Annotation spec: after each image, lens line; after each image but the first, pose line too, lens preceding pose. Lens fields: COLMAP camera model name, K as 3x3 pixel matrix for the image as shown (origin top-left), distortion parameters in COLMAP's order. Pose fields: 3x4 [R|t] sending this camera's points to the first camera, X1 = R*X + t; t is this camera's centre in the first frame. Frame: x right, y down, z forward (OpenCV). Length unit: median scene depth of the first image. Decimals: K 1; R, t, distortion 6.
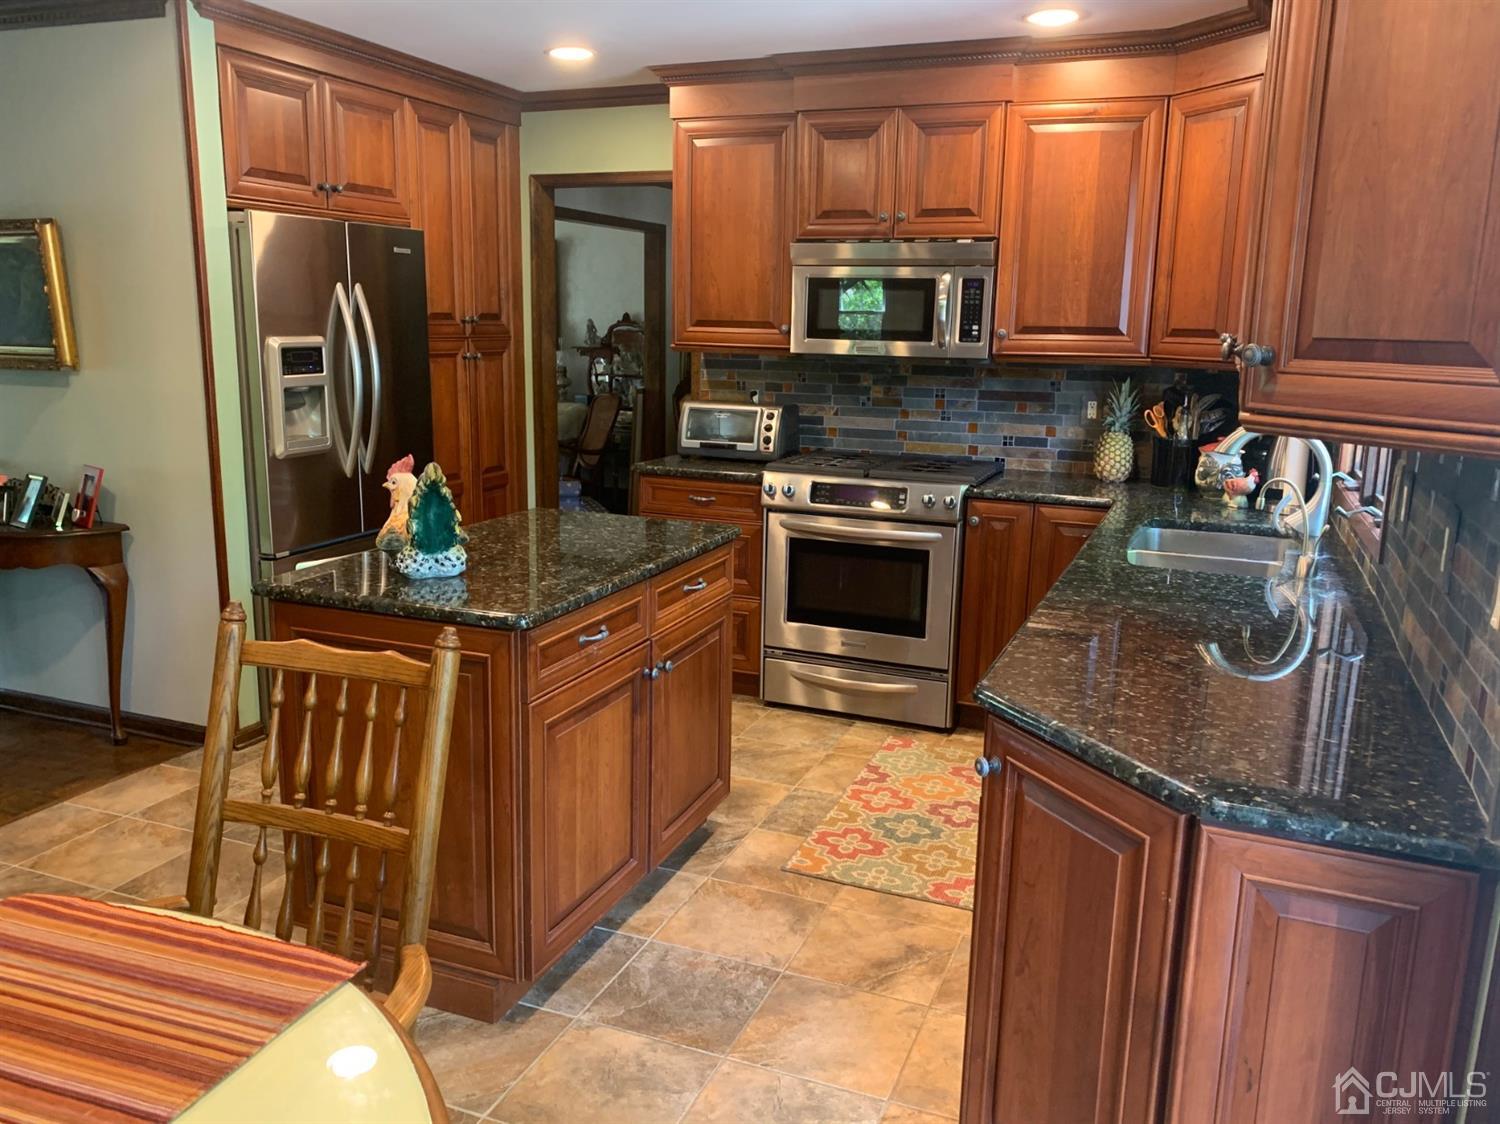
lens RADIAL K [[1185.3, 0, 742.5], [0, 1185.3, 563.6], [0, 0, 1]] dist [0.167686, -0.375498]
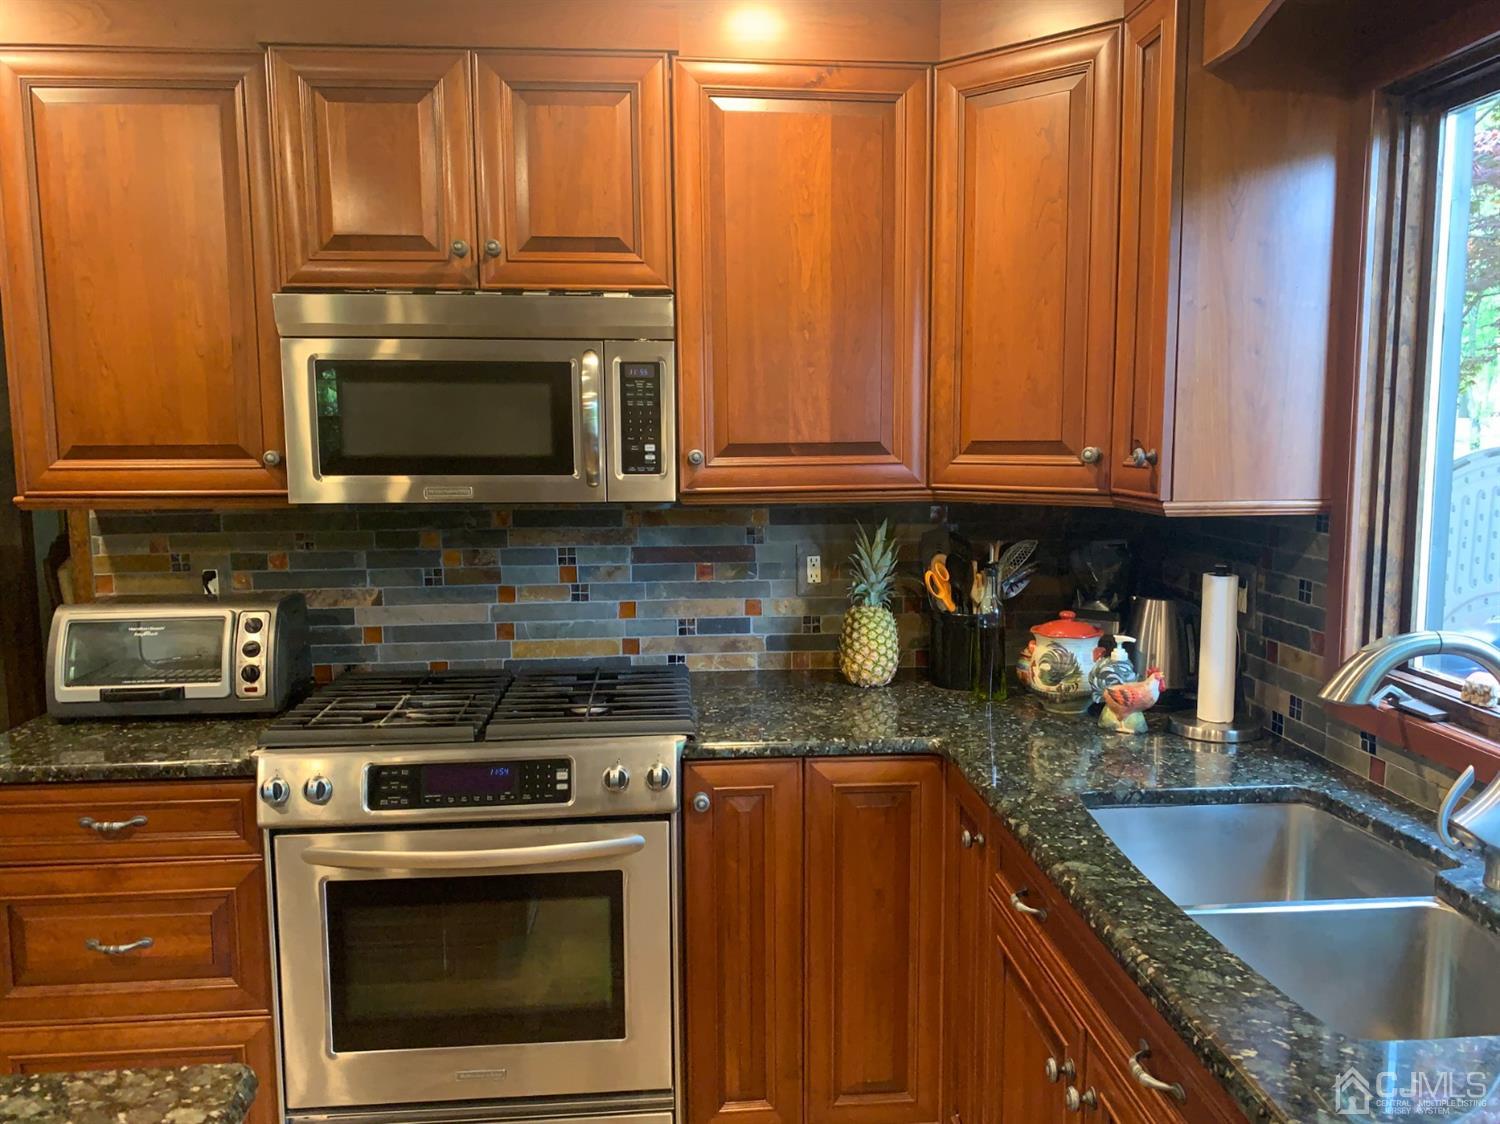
lens RADIAL K [[1175.7, 0, 757.3], [0, 1175.7, 552.9], [0, 0, 1]] dist [0.059186, -0.072334]
pose [[0.891412, -0.076253, 0.446734, -0.009373], [0.116897, 0.991074, -0.064090, -0.102634], [-0.437859, 0.109353, 0.892369, 0.473220]]
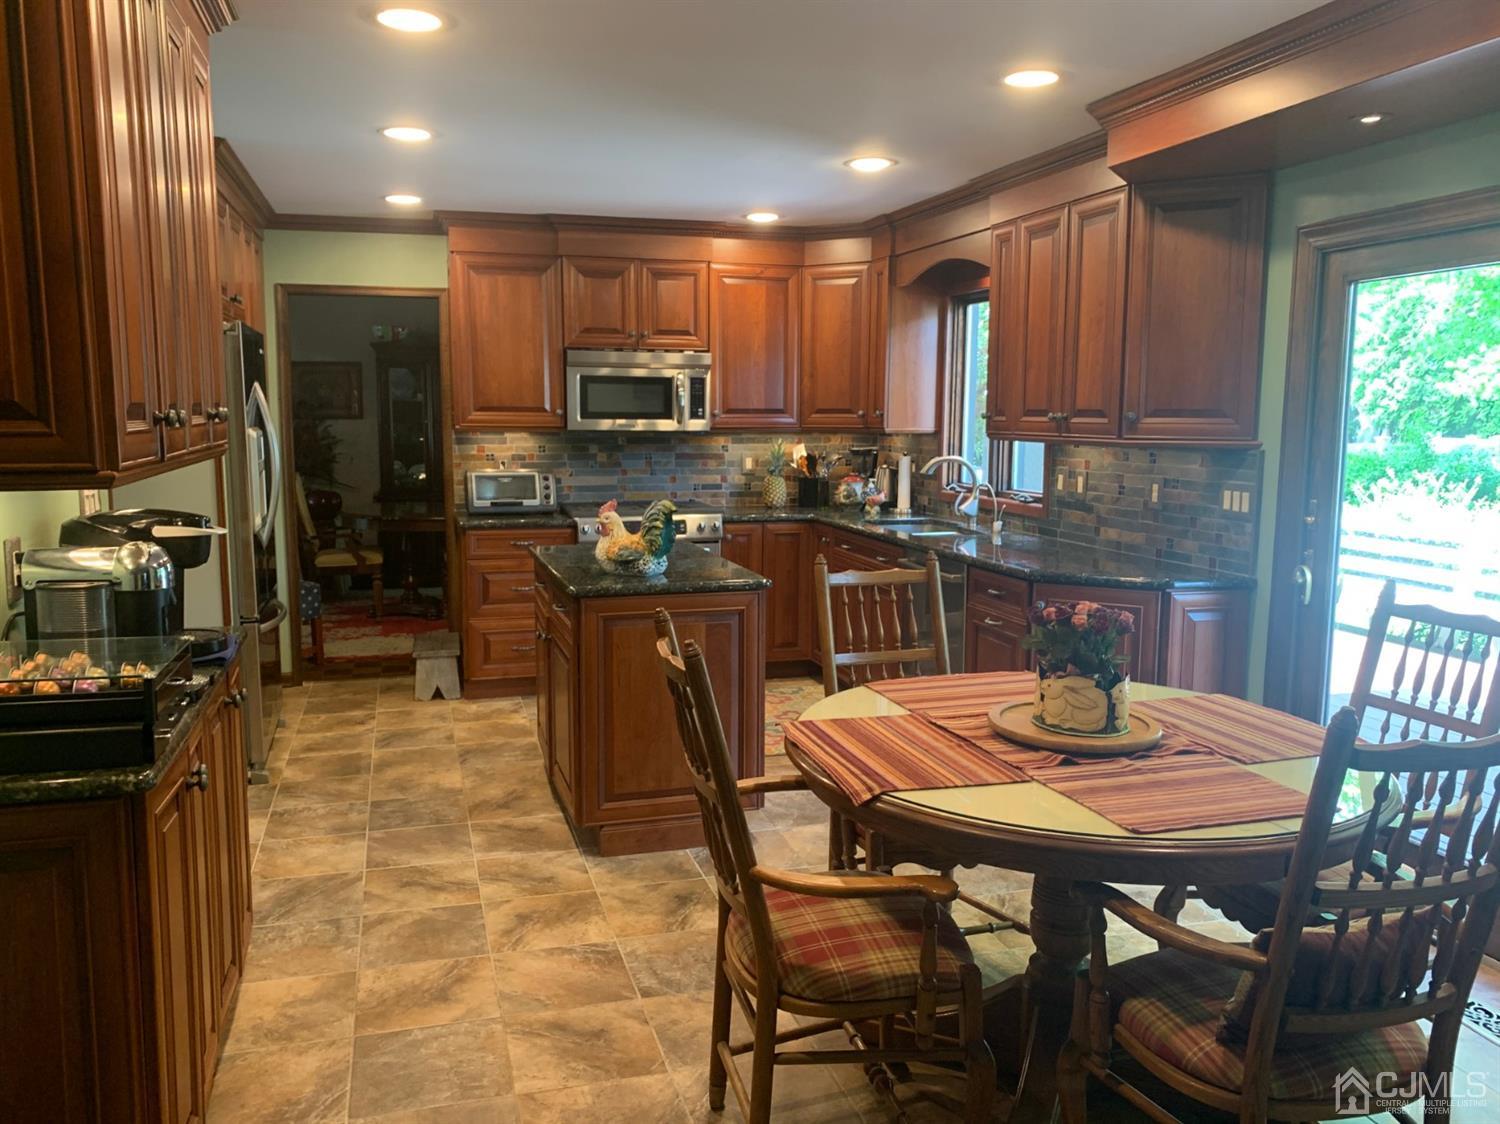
lens RADIAL K [[1185.3, 0, 742.5], [0, 1185.3, 563.6], [0, 0, 1]] dist [0.167686, -0.375498]
pose [[0.784587, -0.097792, 0.612259, -0.652920], [0.139062, 0.990080, -0.020064, 0.026468], [-0.604223, 0.100884, 0.790403, -0.163732]]
